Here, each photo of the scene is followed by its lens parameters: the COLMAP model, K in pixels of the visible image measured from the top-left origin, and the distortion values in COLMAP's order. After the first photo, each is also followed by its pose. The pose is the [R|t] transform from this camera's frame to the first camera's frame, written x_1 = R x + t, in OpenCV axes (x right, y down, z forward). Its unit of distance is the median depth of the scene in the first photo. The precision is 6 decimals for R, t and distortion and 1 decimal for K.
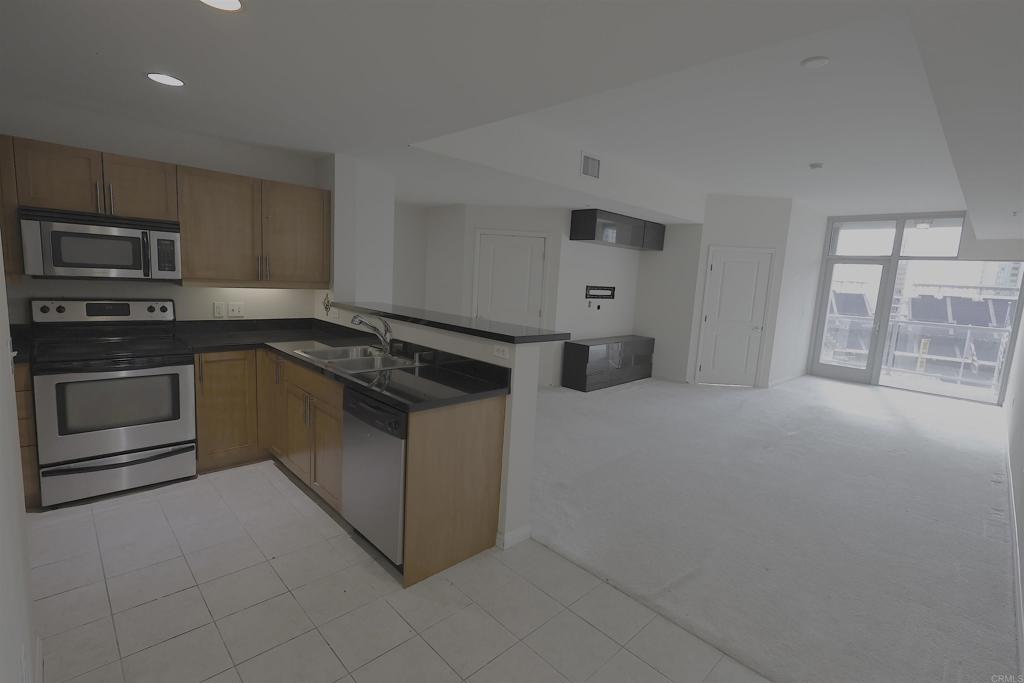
lens RADIAL K [[473.7, 0, 513.9], [0, 473.7, 343.8], [0, 0, 1]] dist [0.000584, 0.000430]
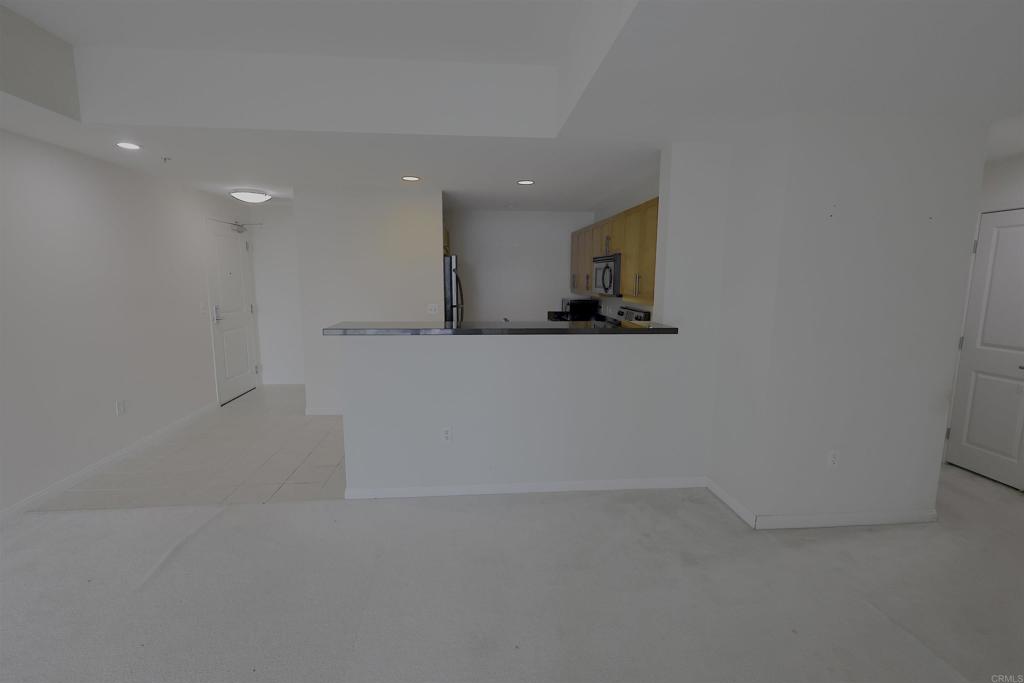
lens RADIAL K [[473.7, 0, 513.9], [0, 473.7, 343.8], [0, 0, 1]] dist [0.000584, 0.000430]
pose [[-0.634660, 0.047347, -0.771340, 0.248973], [-0.151634, 0.971089, 0.184373, -0.094869], [0.757769, 0.233975, -0.609132, 0.744116]]
